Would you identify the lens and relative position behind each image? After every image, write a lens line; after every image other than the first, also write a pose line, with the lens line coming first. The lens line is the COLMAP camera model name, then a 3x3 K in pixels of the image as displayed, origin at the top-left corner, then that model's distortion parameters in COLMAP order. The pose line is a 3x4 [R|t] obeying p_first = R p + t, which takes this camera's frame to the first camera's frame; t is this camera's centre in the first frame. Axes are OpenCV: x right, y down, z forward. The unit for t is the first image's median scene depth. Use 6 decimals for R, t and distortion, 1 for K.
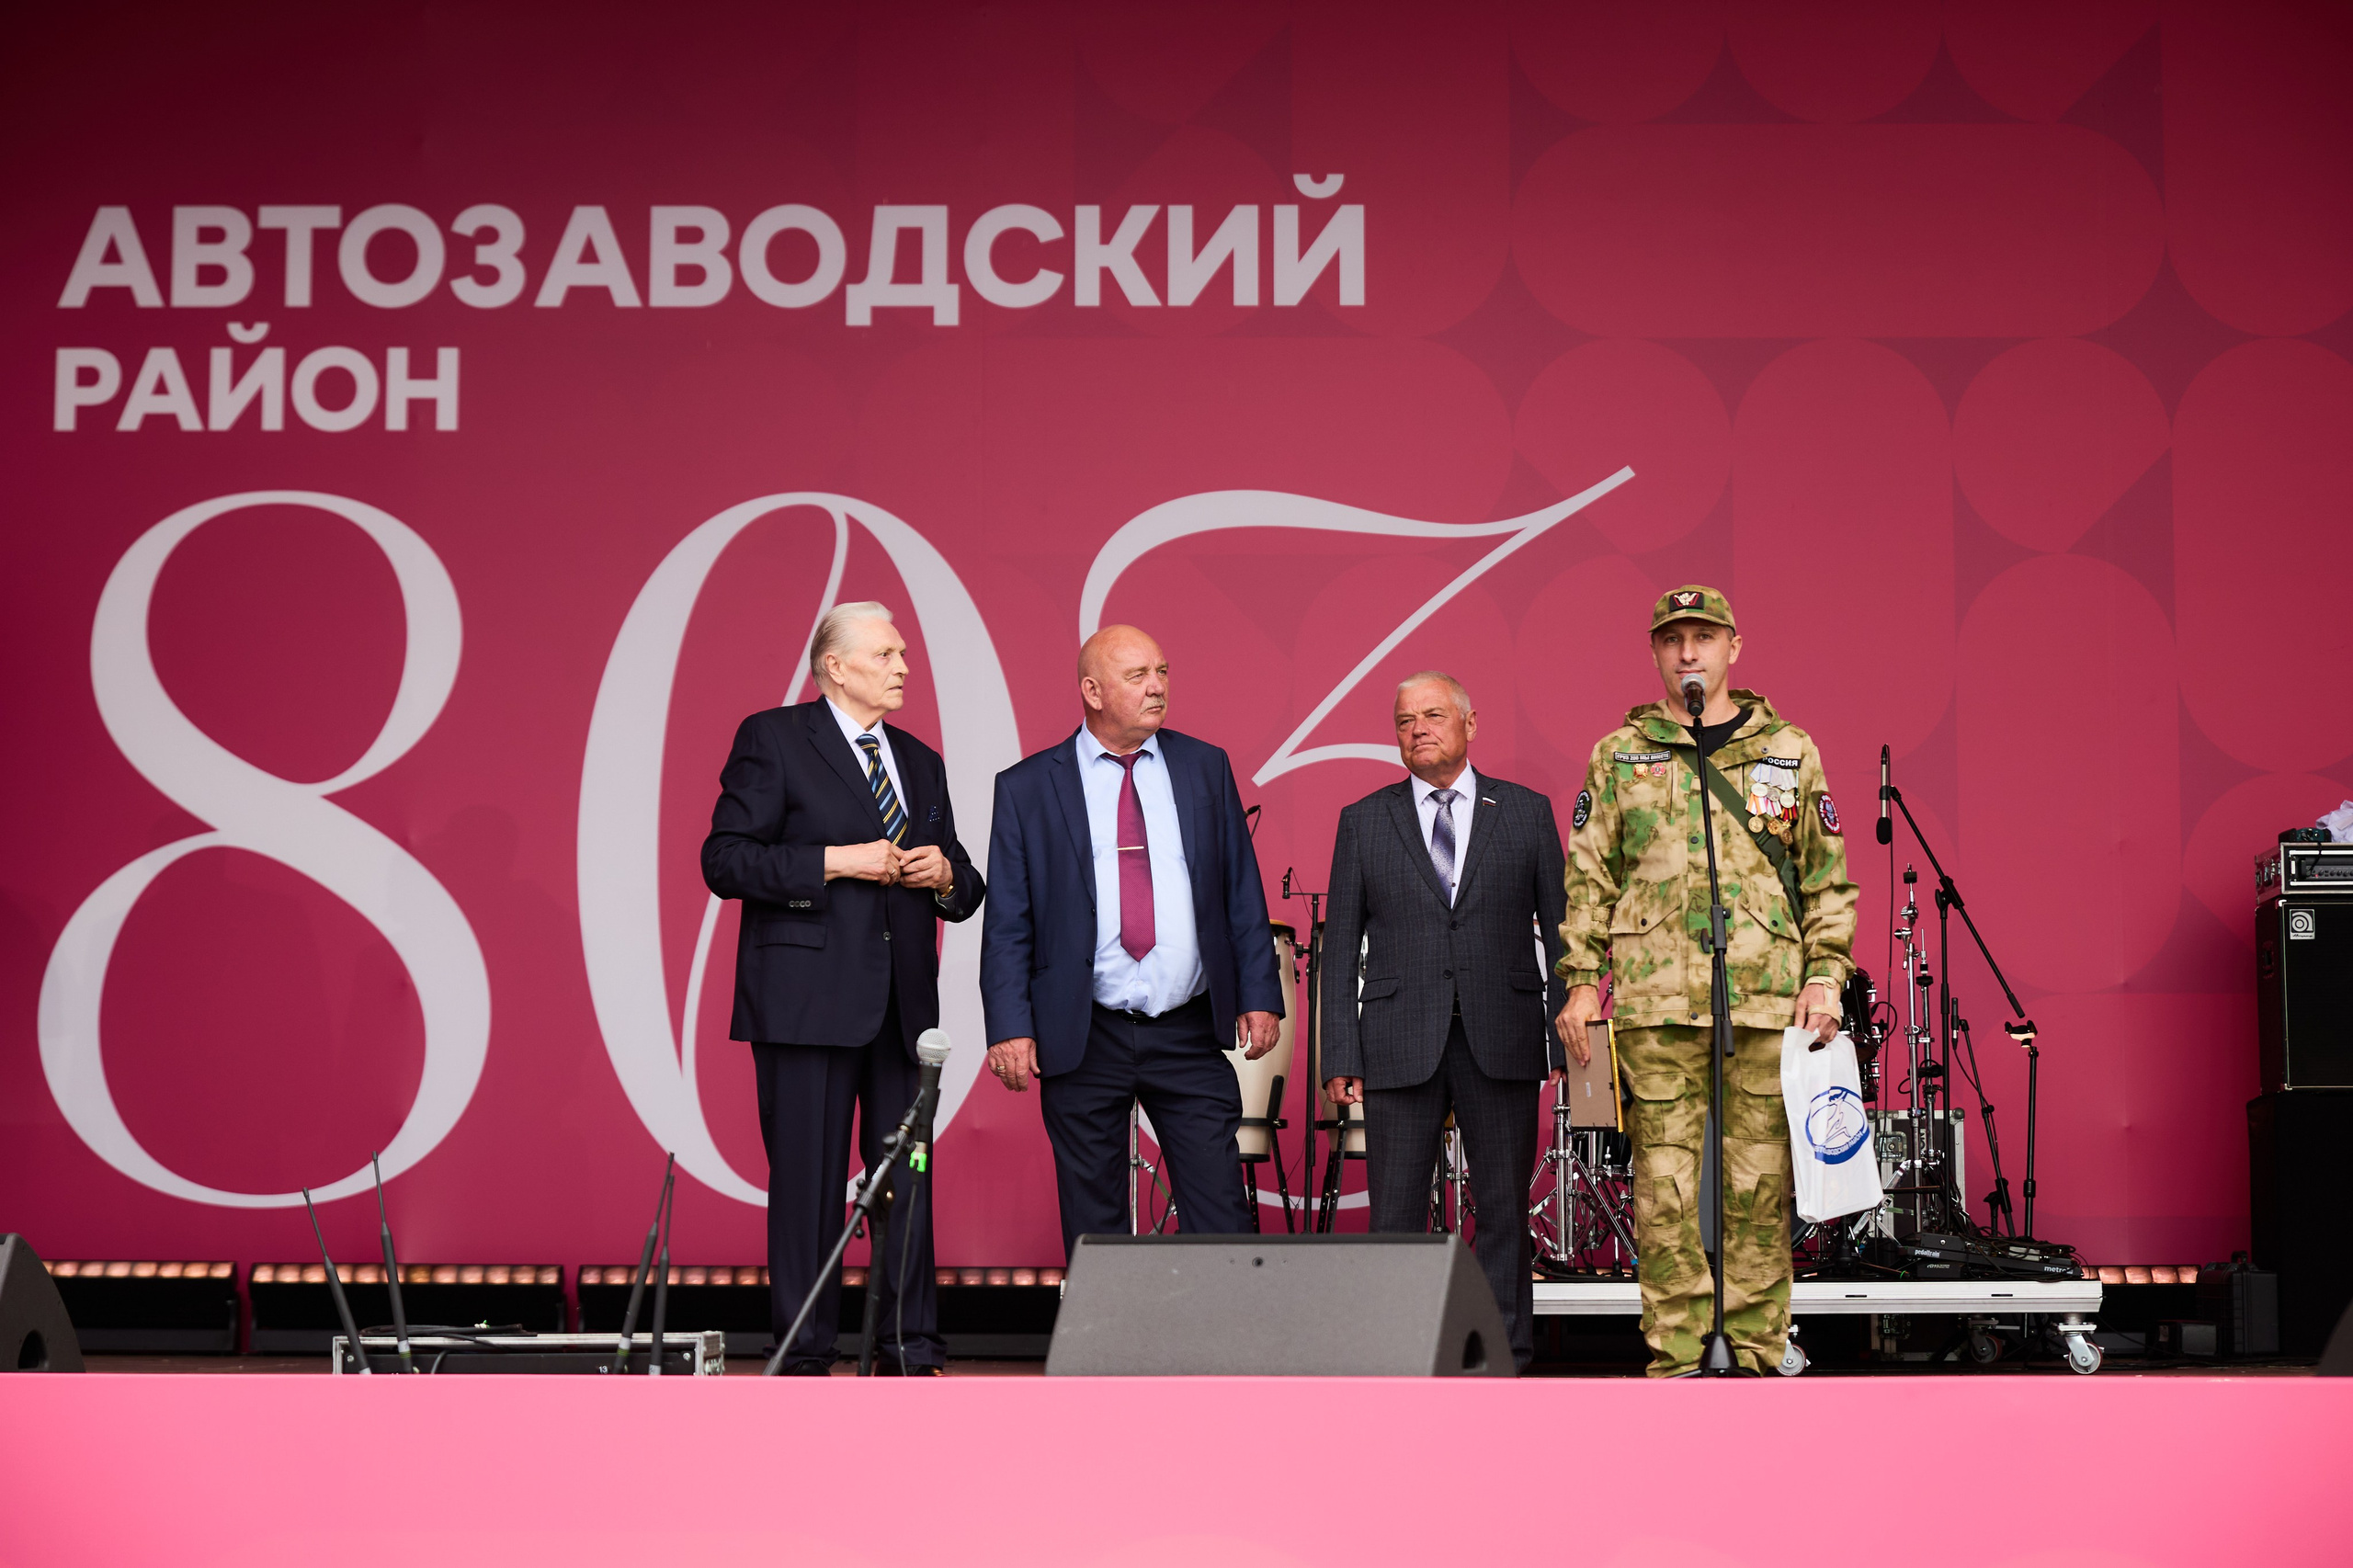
lens RADIAL K [[4660.0, 0, 1224.8], [0, 4660.0, 744.4], [0, 0, 1]] dist [-0.001980, 0.000000]
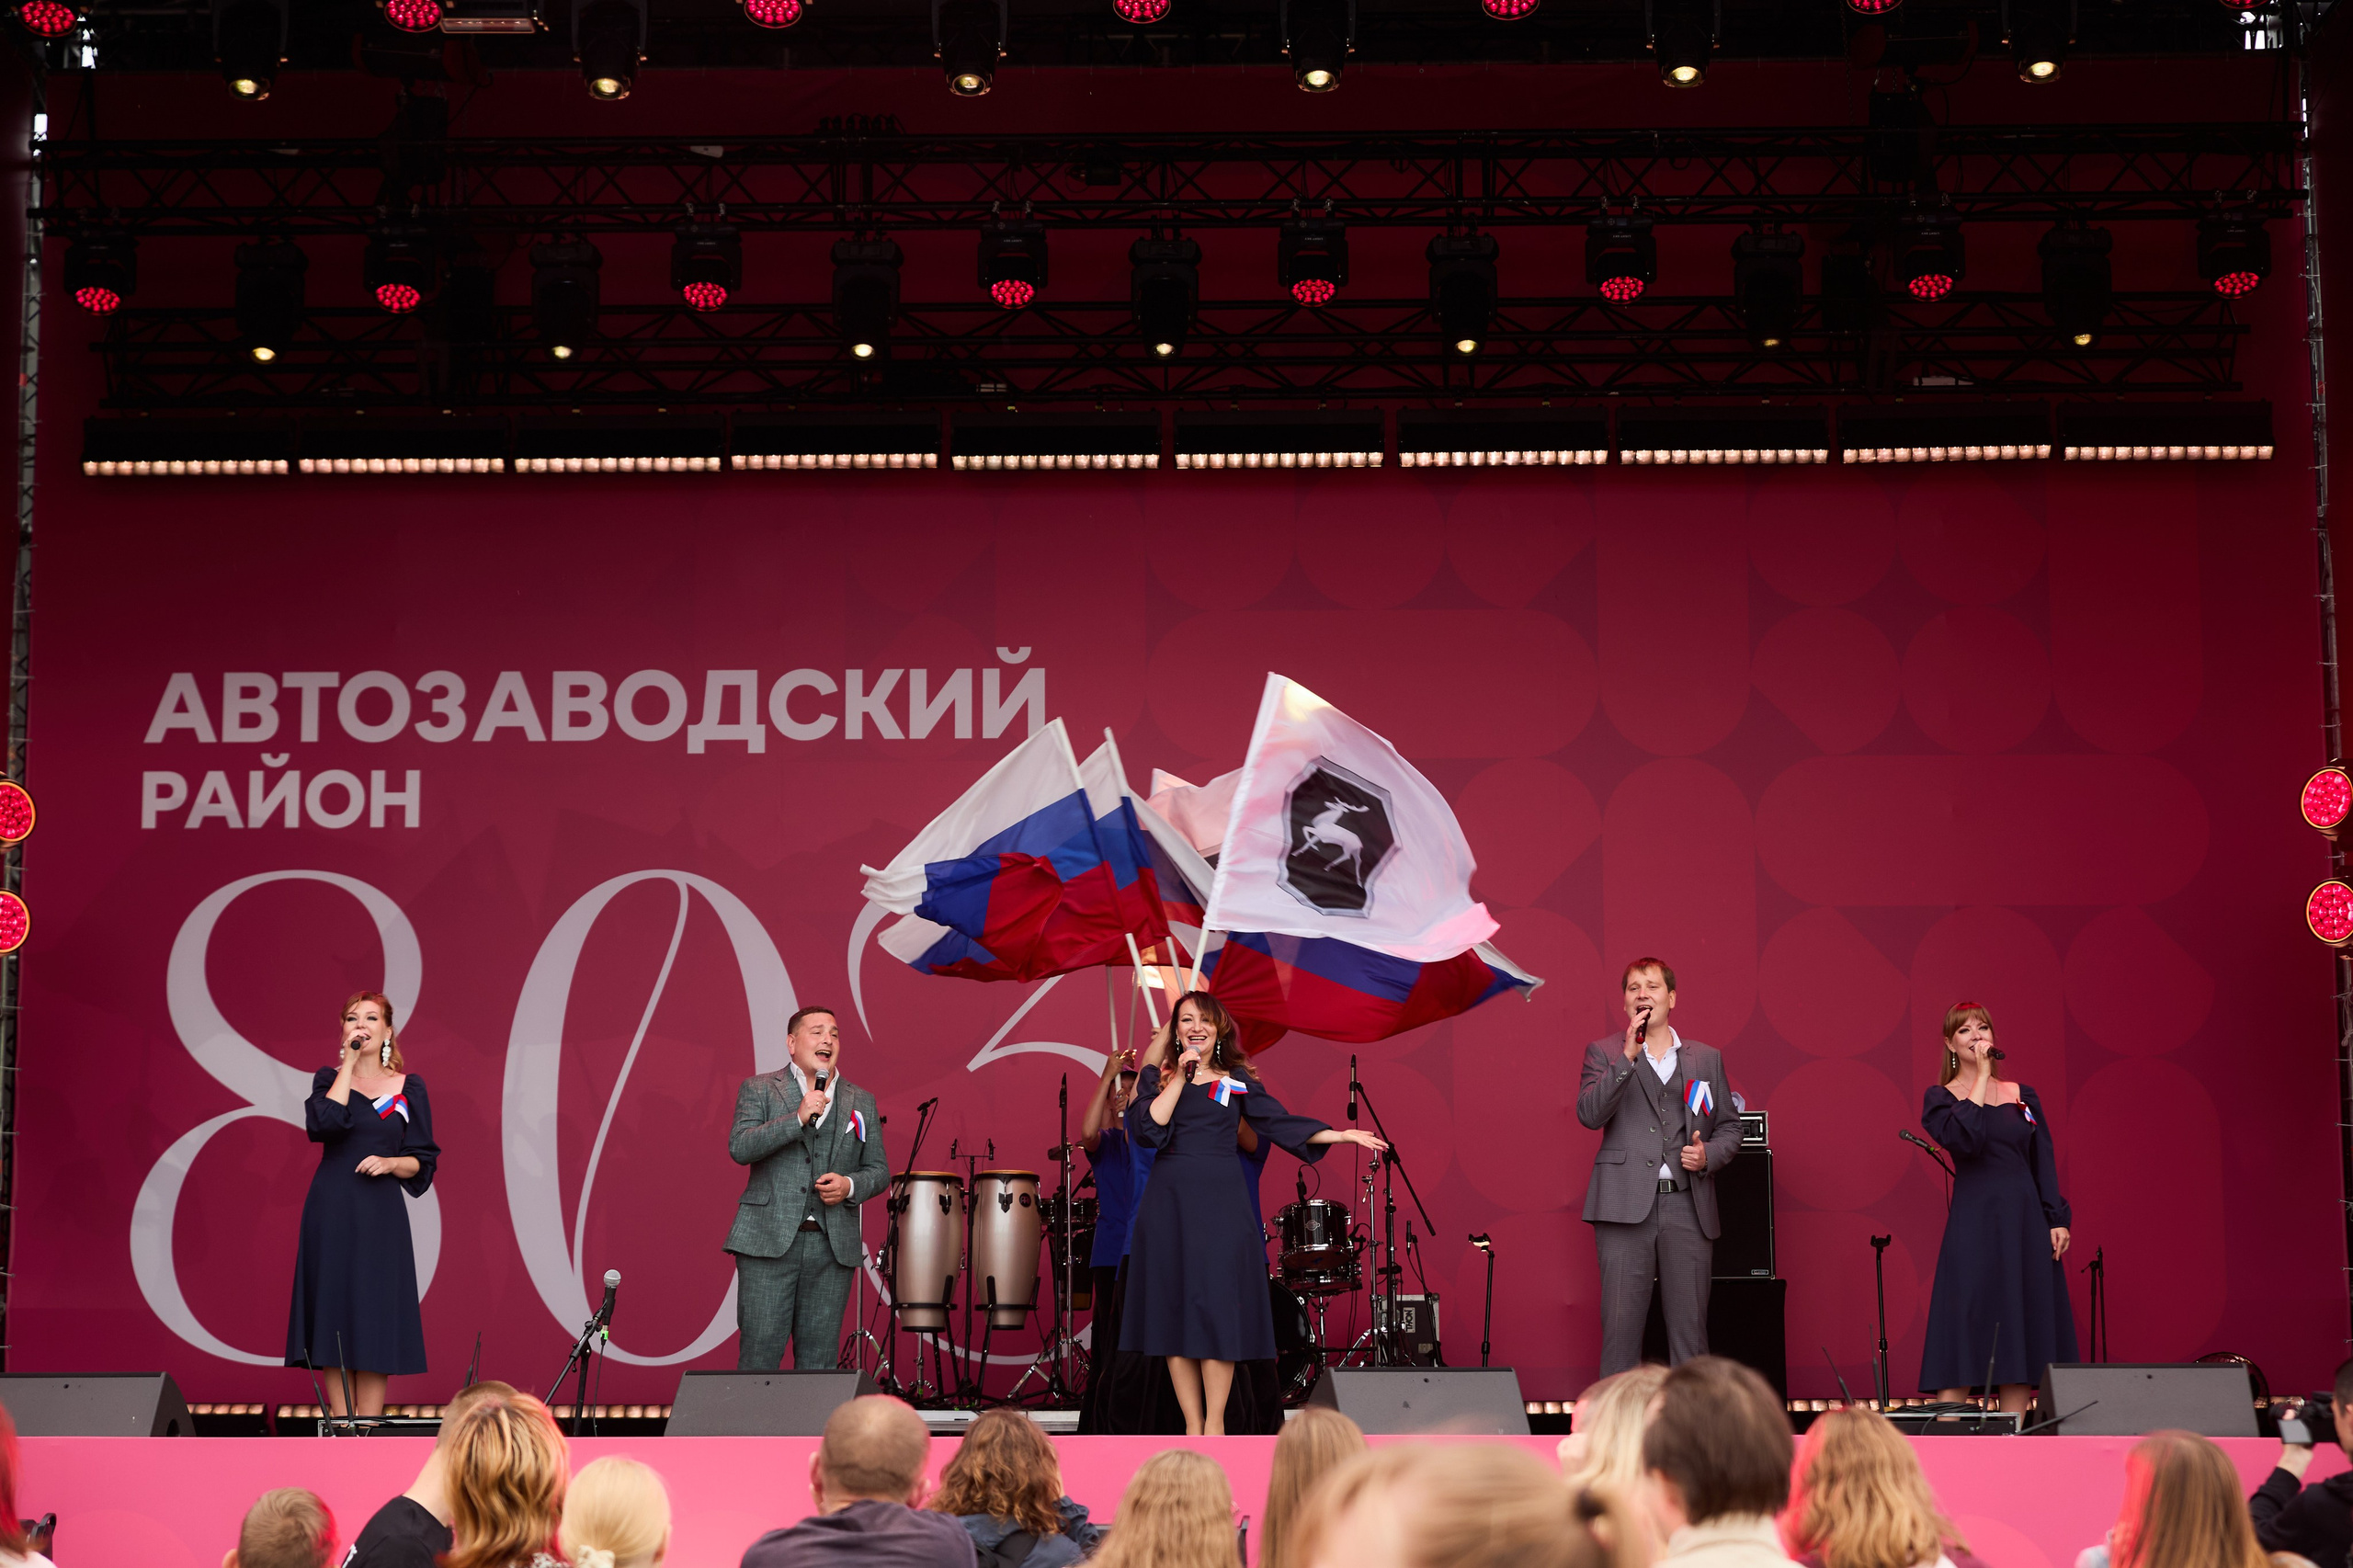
lens RADIAL K [[4660.0, 0, 1184.2], [0, 4660.0, 796.3], [0, 0, 1]] dist [-0.001980, 0.000000]
pose [[0.999958, -0.004540, -0.007908, 0.084590], [0.004352, 0.999711, -0.023657, -0.041682], [0.008013, 0.023622, 0.999689, -0.446776]]
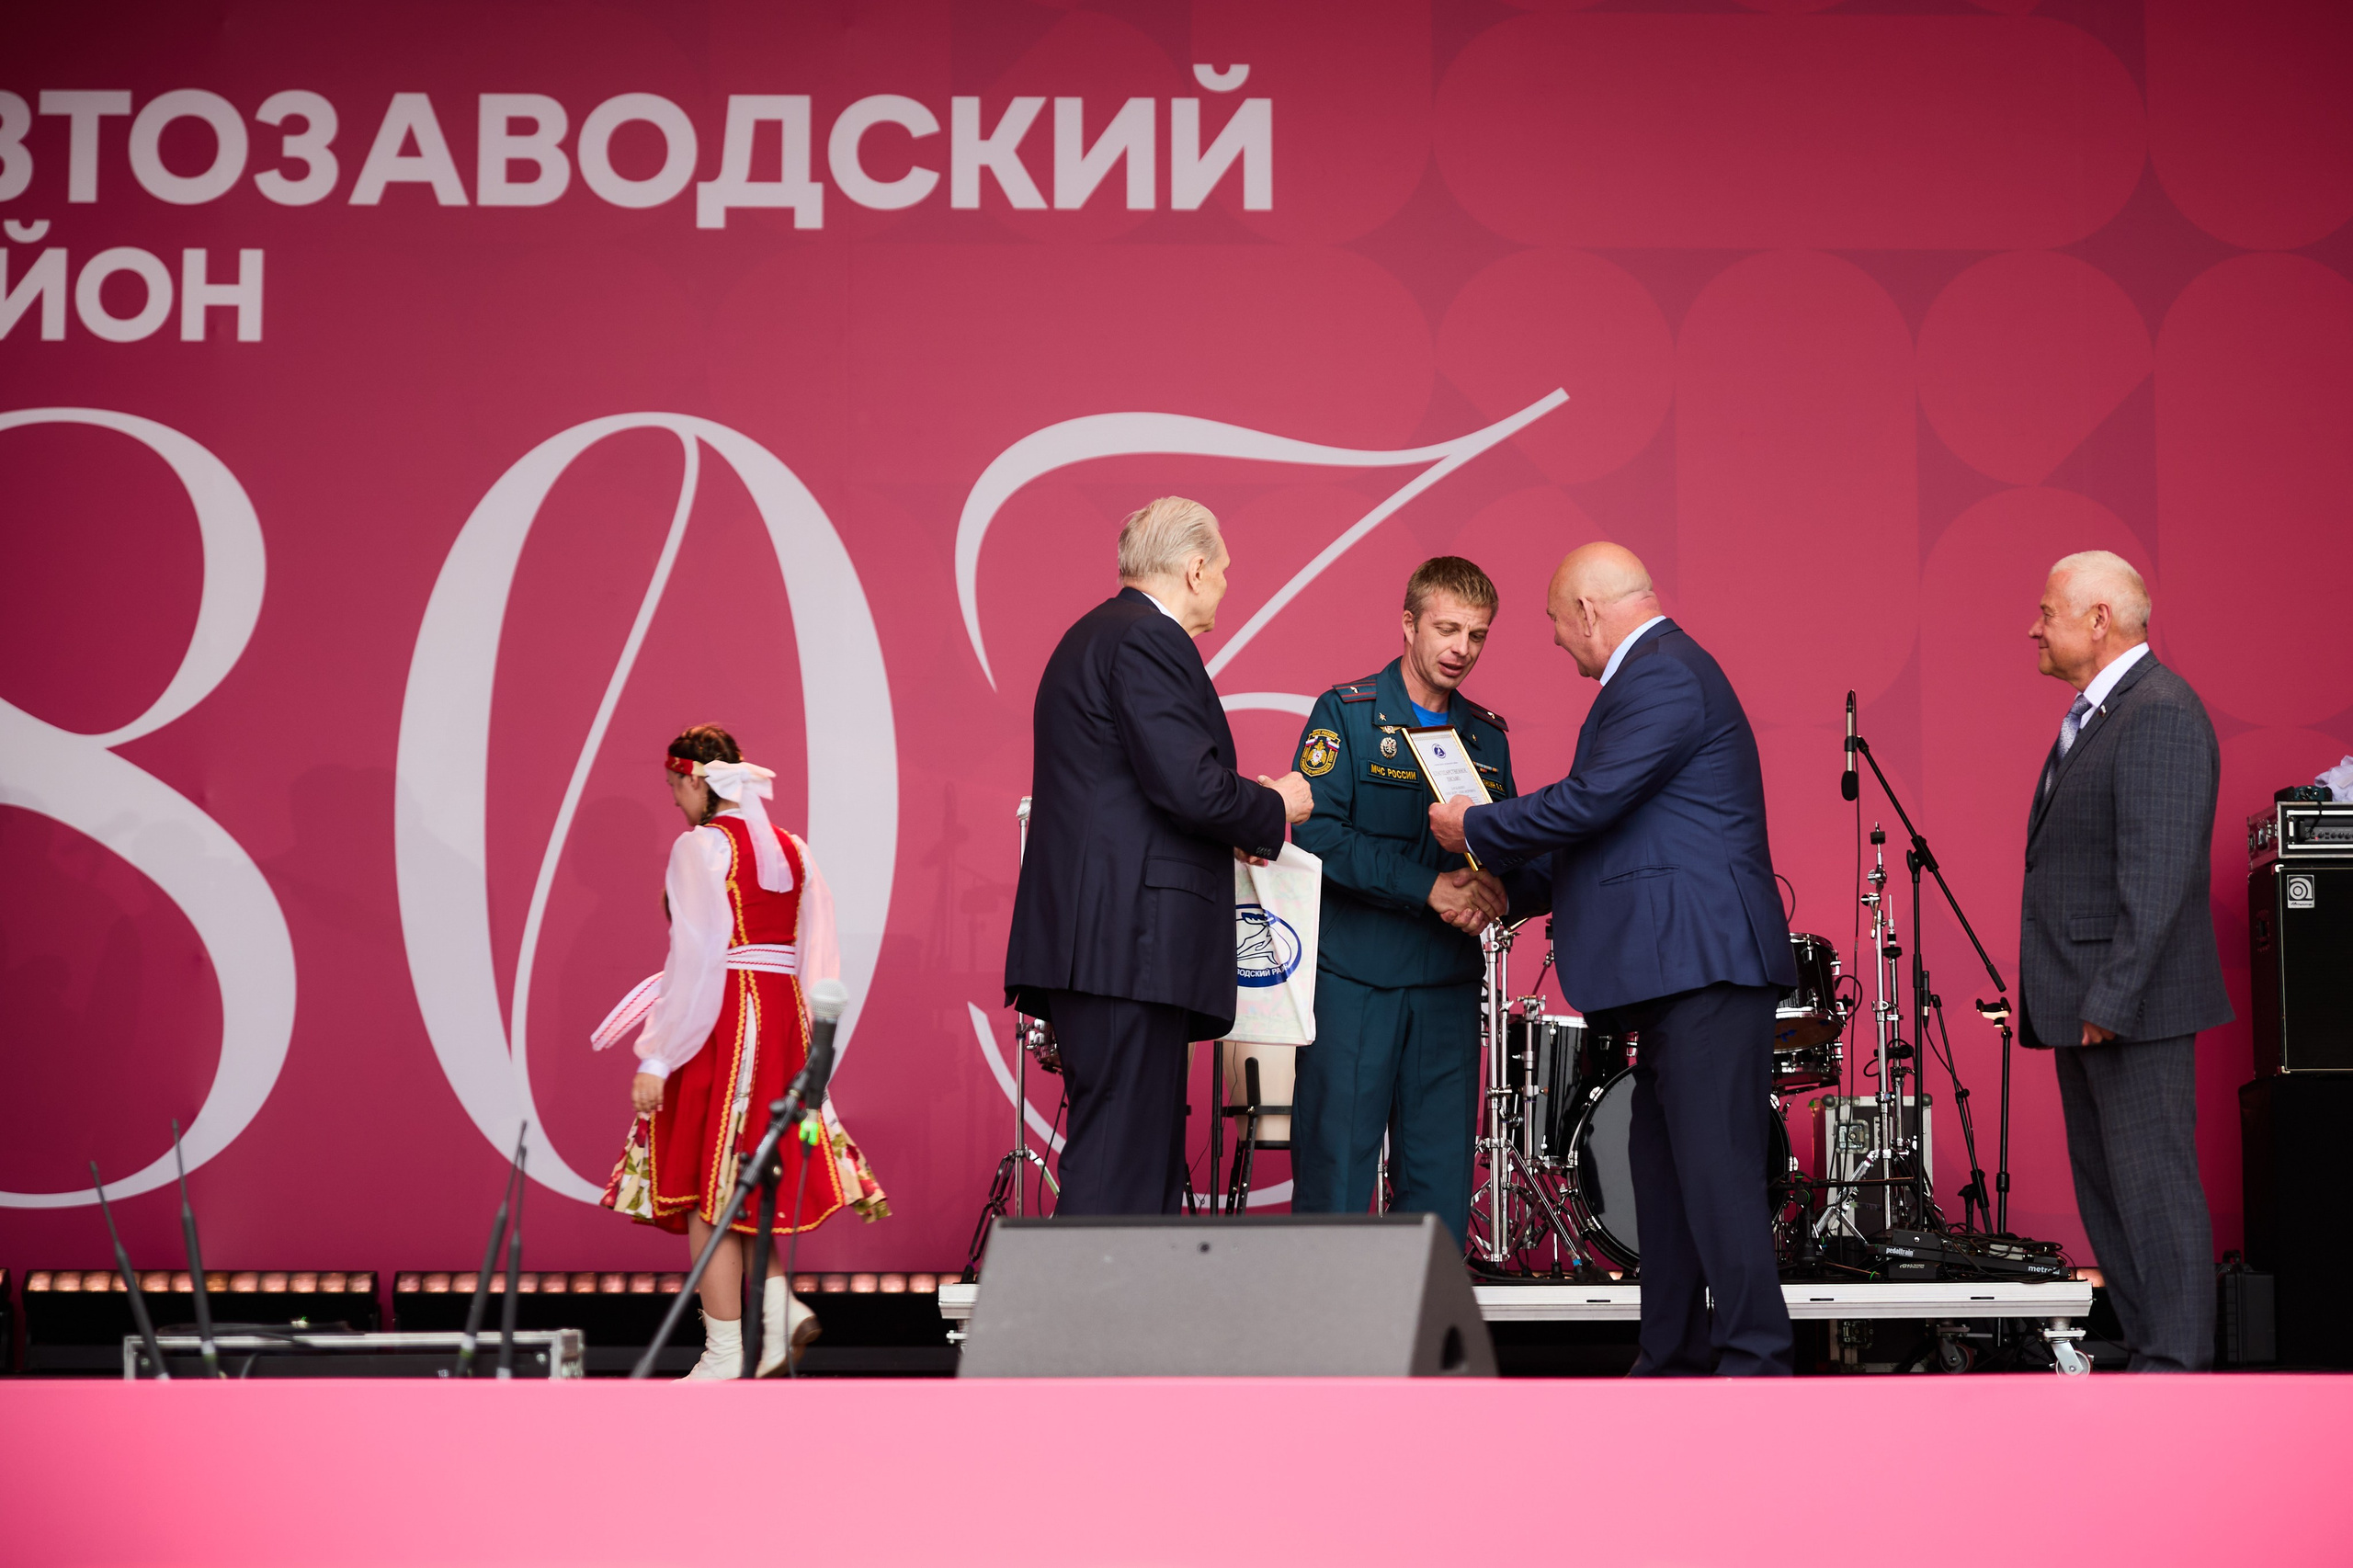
lens RADIAL K [[5000.2, 0, 1306.9], [0, 5000.2, 688.5], [0, 0, 1]] dist [0.009122, 0.000000]
pose [[0.999010, 0.002518, 0.044422, -0.006132], [-0.002229, 0.999976, -0.006555, 0.005341], [-0.044438, 0.006450, 0.998991, 0.028540]]
